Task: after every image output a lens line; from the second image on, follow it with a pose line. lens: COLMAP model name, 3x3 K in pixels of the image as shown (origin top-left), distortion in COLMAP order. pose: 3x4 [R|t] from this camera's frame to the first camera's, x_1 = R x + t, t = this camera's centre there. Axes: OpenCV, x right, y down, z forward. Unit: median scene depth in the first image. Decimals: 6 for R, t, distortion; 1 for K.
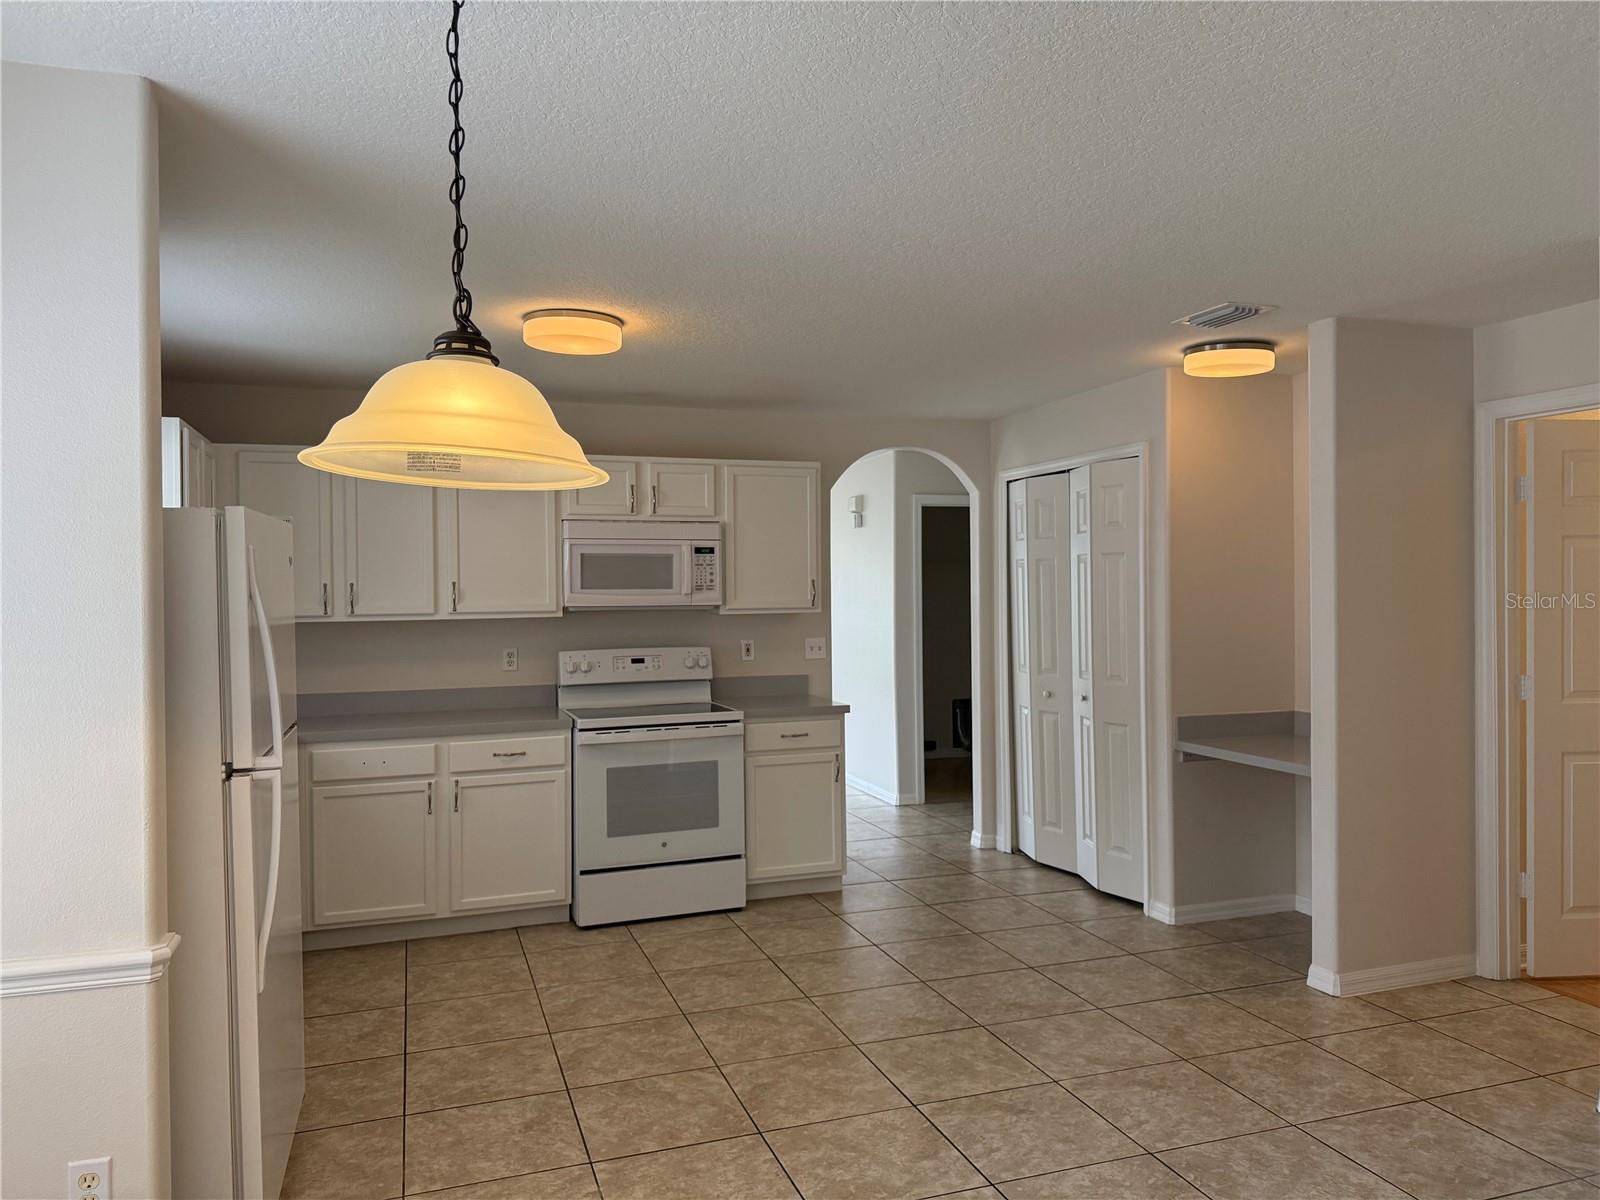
lens RADIAL K [[1129.0, 0, 798.0], [0, 1129.0, 583.7], [0, 0, 1]] dist [0.064743, -0.079467]
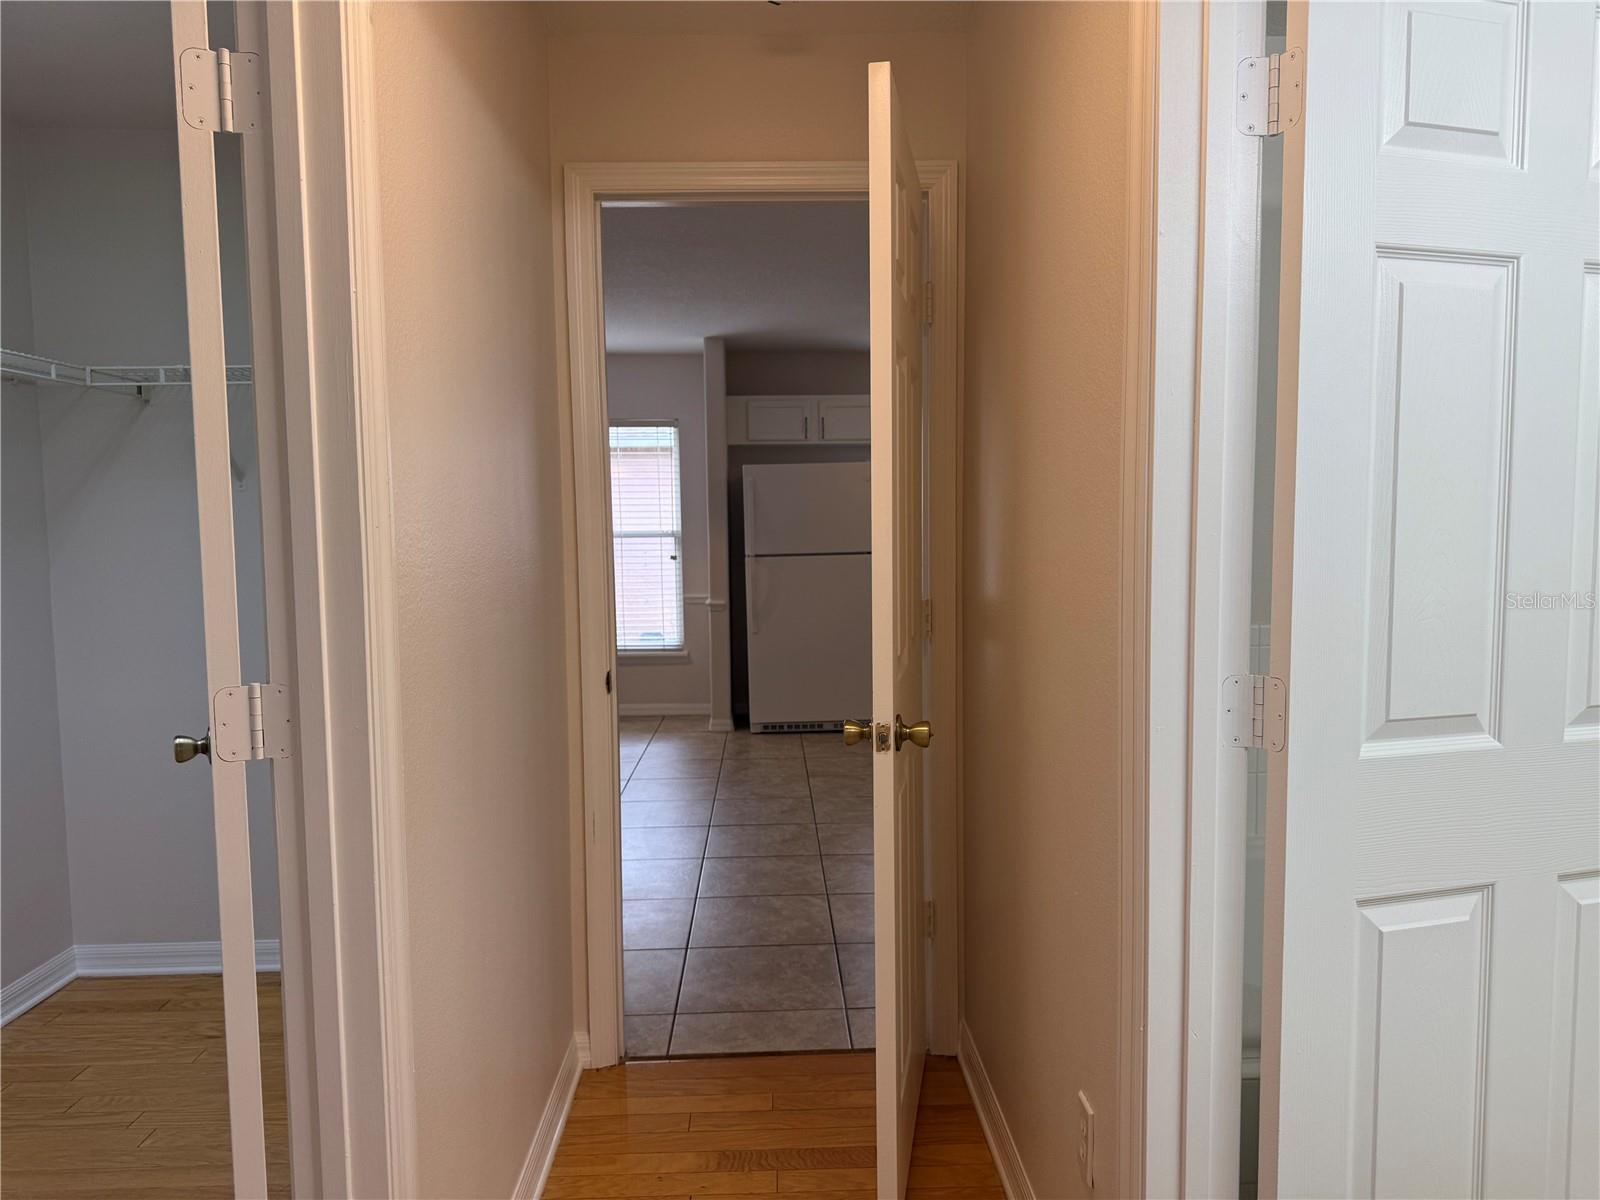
lens RADIAL K [[1129.0, 0, 799.6], [0, 1129.0, 604.3], [0, 0, 1]] dist [0.064743, -0.079467]
pose [[-0.296679, 0.085836, -0.951112, 1.099764], [0.020614, 0.996296, 0.083484, 0.024122], [0.954755, 0.005162, -0.297350, 0.978435]]
